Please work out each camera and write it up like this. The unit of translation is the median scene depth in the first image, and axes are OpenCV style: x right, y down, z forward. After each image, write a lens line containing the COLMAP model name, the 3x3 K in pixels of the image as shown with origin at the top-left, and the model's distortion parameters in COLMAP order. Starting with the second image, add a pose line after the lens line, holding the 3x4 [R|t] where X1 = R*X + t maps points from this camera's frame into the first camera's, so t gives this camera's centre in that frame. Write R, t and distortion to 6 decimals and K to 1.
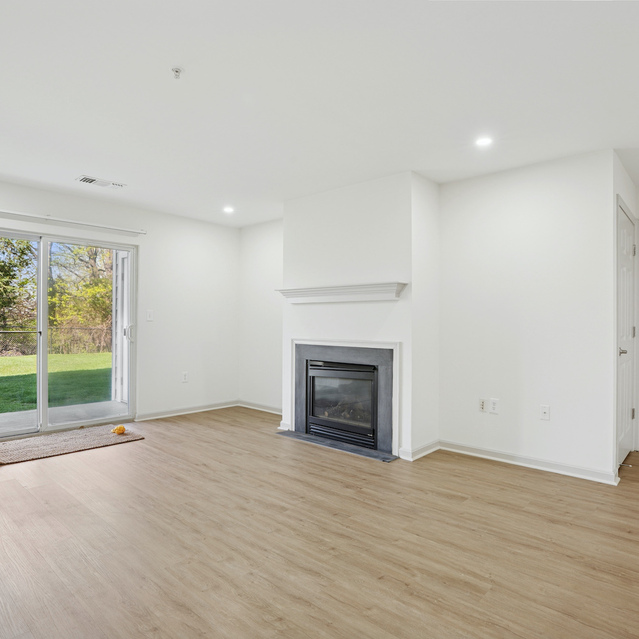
lens RADIAL K [[436.3, 0, 284.3], [0, 436.3, 319.8], [0, 0, 1]] dist [-0.076644, 0.003173]
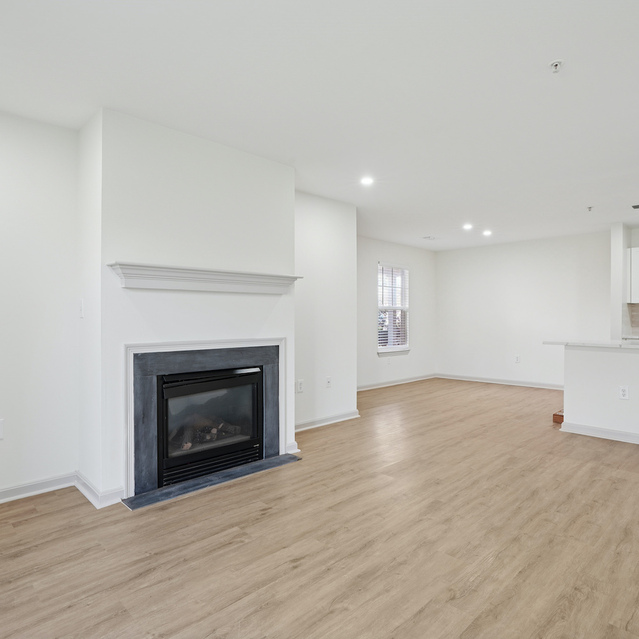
lens RADIAL K [[458.3, 0, 319.5], [0, 458.3, 319.5], [0, 0, 1]] dist [-0.057681, 0.033888]
pose [[-0.015007, -0.014314, 0.999785, -0.757601], [-0.005959, 0.999881, 0.014226, -0.003978], [-0.999870, -0.005744, -0.015090, 0.923646]]
